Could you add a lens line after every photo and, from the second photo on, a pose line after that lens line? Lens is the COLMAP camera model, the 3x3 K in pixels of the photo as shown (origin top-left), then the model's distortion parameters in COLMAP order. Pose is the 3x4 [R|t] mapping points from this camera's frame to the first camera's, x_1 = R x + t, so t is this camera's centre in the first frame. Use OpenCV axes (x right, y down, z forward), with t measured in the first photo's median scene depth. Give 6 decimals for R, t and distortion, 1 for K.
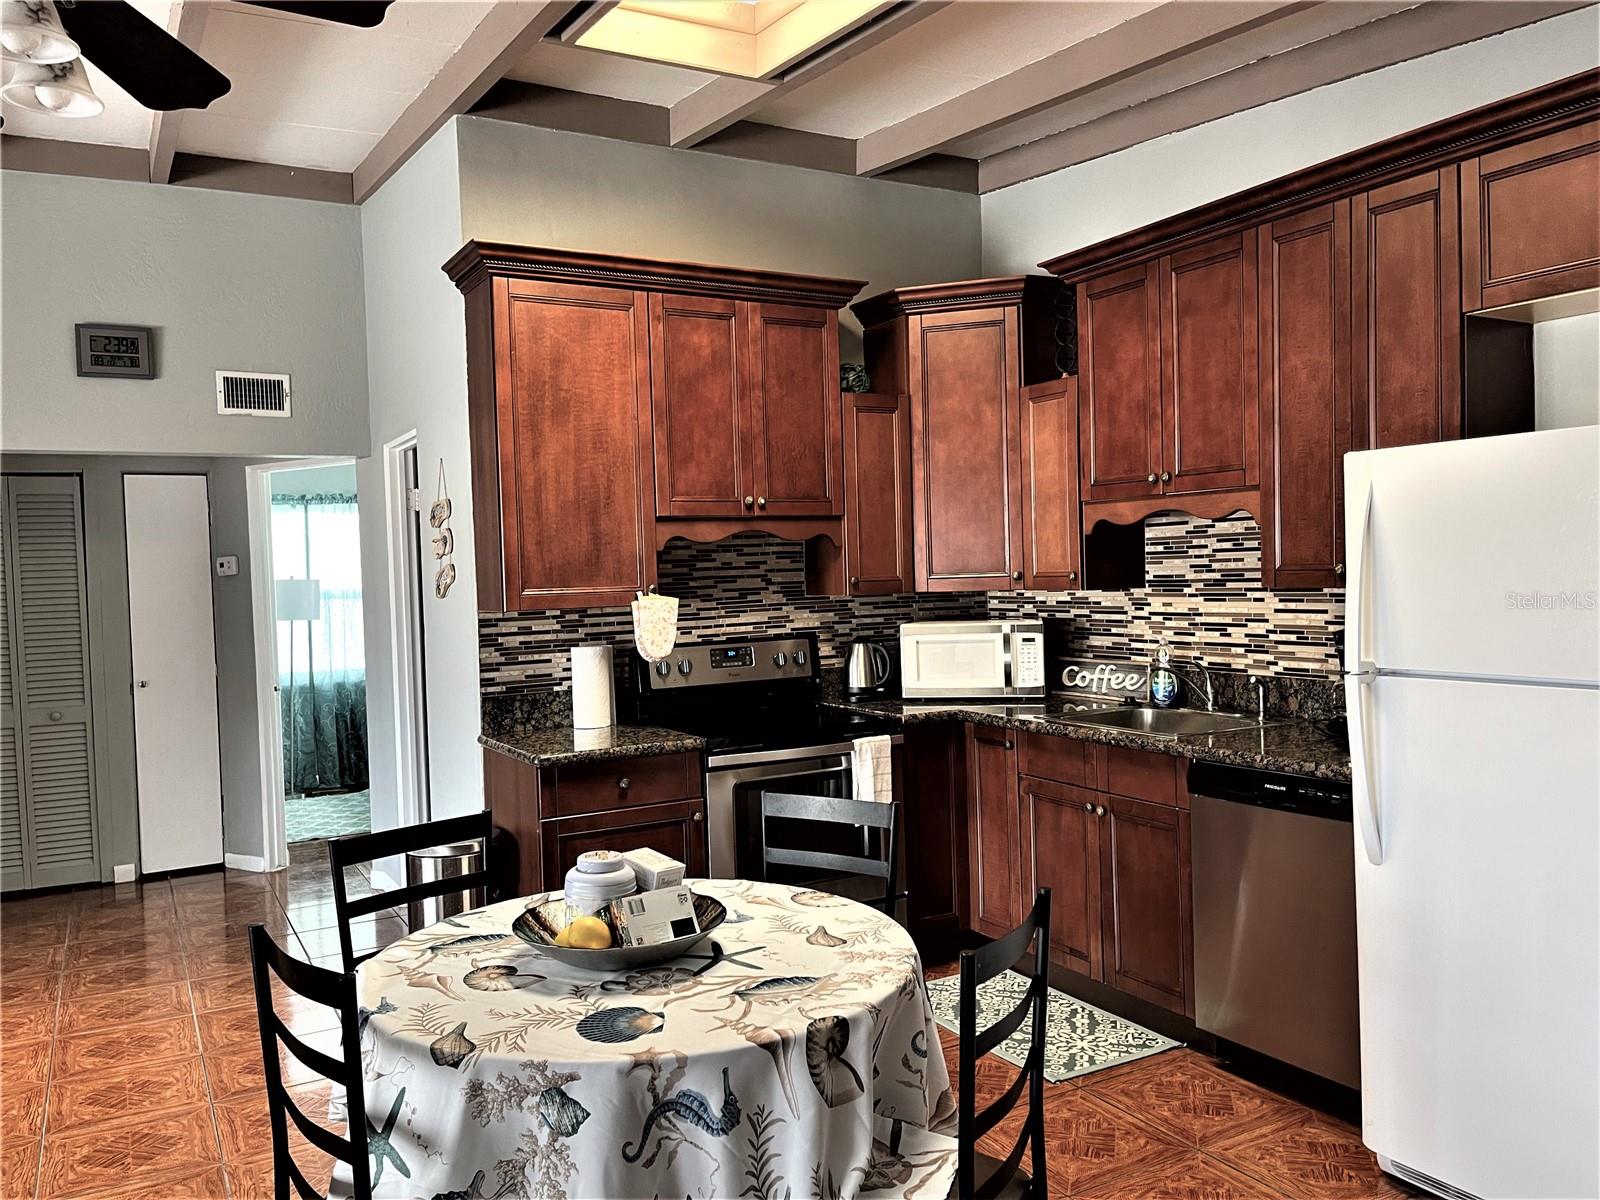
lens RADIAL K [[1208.5, 0, 799.5], [0, 1208.5, 589.4], [0, 0, 1]] dist [0.069405, -0.090912]
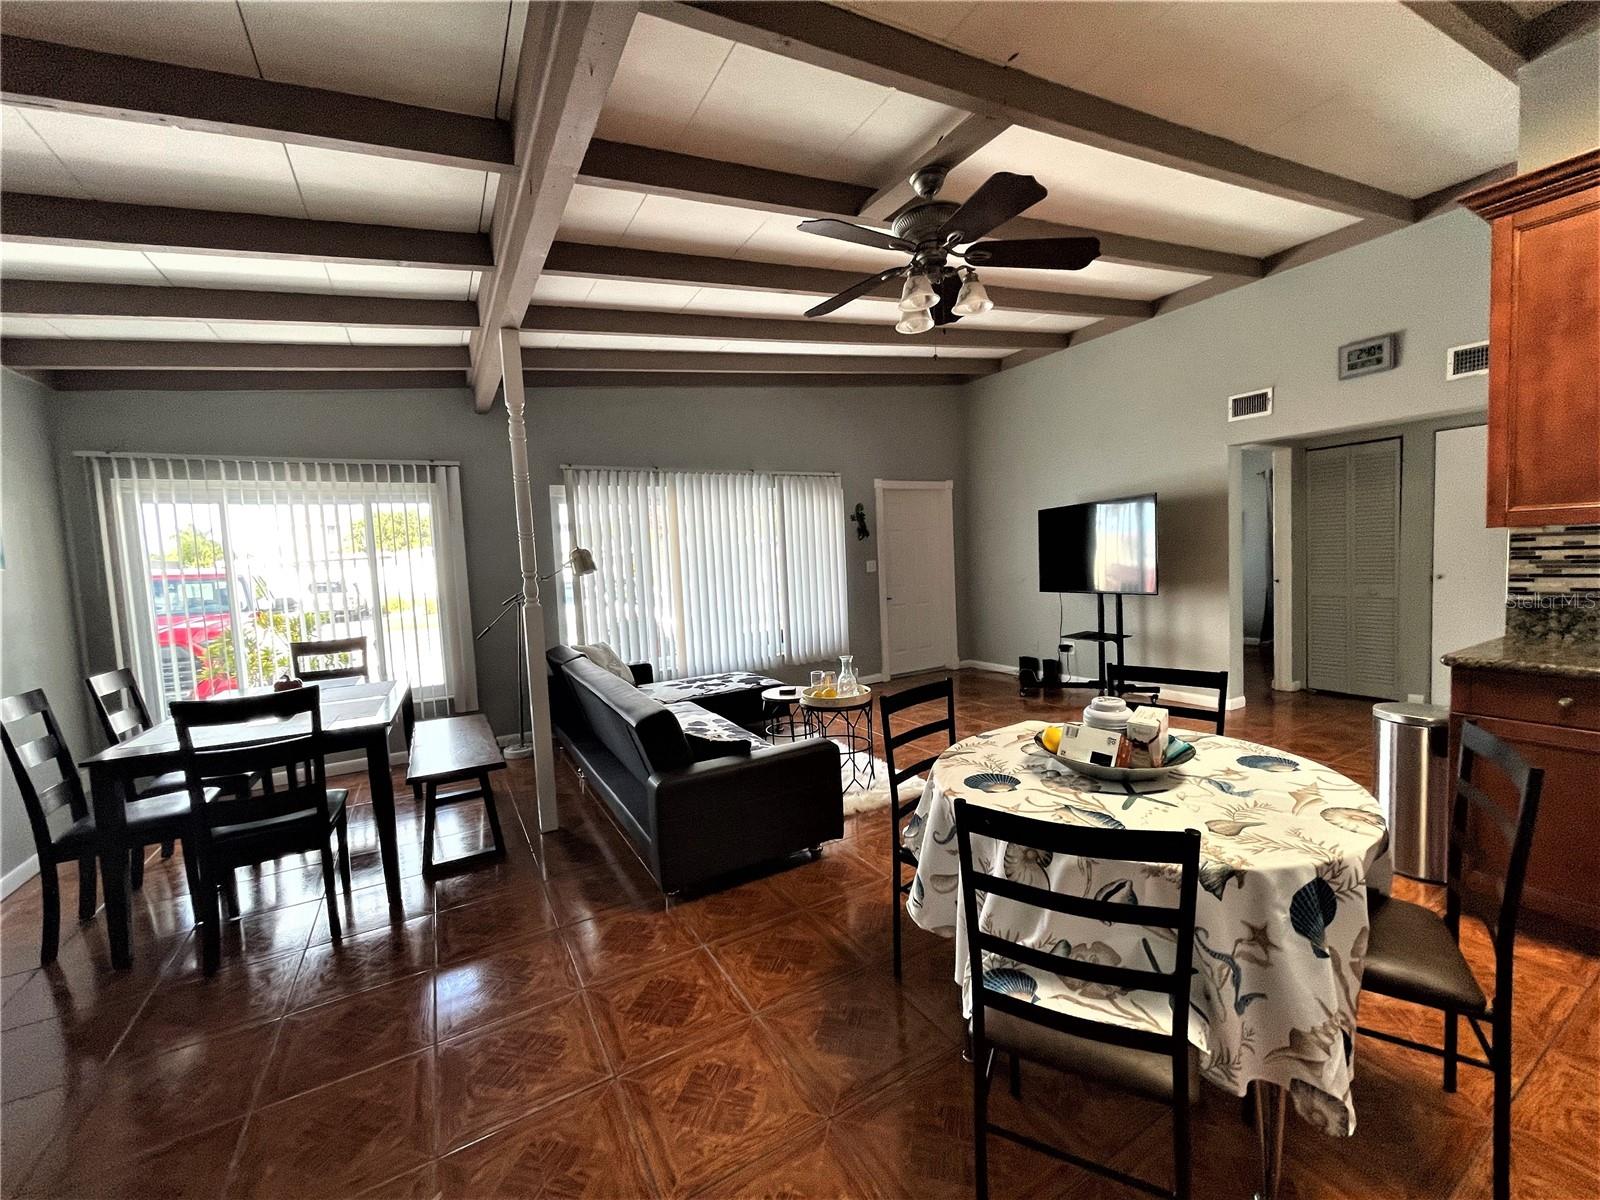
lens RADIAL K [[648.5, 0, 803.3], [0, 648.5, 600.1], [0, 0, 1]] dist [0.001619, 0.000381]
pose [[0.011643, 0.100851, -0.994833, 0.330118], [0.032320, 0.994343, 0.101180, 0.003408], [0.999410, -0.033331, 0.008317, 0.341159]]
